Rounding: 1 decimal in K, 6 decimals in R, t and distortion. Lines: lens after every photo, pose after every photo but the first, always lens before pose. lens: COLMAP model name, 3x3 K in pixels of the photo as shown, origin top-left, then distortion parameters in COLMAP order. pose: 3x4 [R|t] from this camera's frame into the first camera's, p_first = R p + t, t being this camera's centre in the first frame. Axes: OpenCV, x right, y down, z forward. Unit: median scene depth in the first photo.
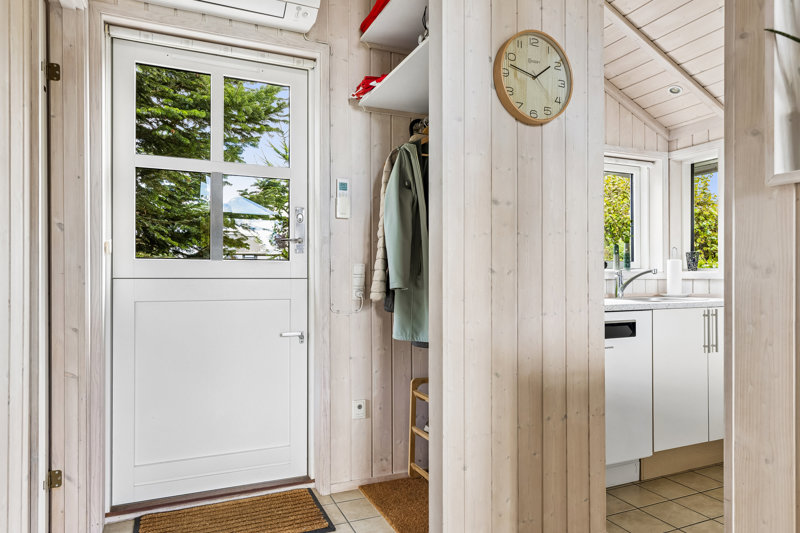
lens RADIAL K [[518.0, 0, 401.6], [0, 518.0, 274.8], [0, 0, 1]] dist [0.004754, -0.000054]
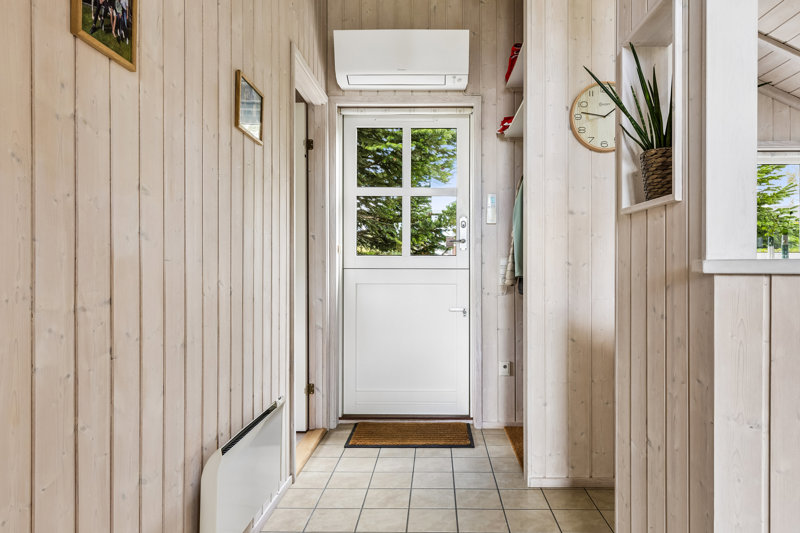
lens RADIAL K [[517.6, 0, 416.1], [0, 517.6, 267.3], [0, 0, 1]] dist [0.000632, -0.001352]
pose [[0.903567, 0.001370, -0.428444, 0.298106], [-0.000407, 0.999997, 0.002340, -0.000406], [0.428446, -0.001940, 0.903565, -0.303150]]
